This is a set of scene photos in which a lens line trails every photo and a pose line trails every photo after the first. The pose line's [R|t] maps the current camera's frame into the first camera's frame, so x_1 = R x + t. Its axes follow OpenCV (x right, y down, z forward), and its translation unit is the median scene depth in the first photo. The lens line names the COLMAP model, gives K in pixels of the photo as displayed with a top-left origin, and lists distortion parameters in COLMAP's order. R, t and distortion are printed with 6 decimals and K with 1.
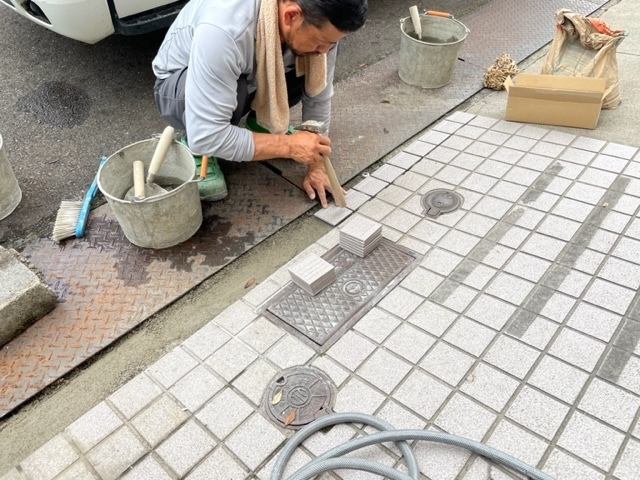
lens RADIAL K [[485.9, 0, 317.3], [0, 485.9, 240.6], [0, 0, 1]] dist [0.020977, -0.048669]
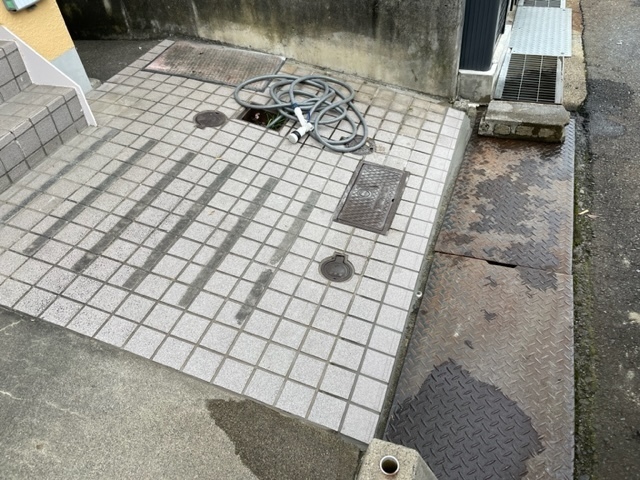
lens RADIAL K [[485.9, 0, 318.6], [0, 485.9, 240.3], [0, 0, 1]] dist [0.020977, -0.048669]
pose [[-0.919706, 0.305866, -0.246145, 0.625389], [-0.221315, 0.113947, 0.968522, -1.338734], [0.324285, 0.945231, -0.037105, 1.080839]]
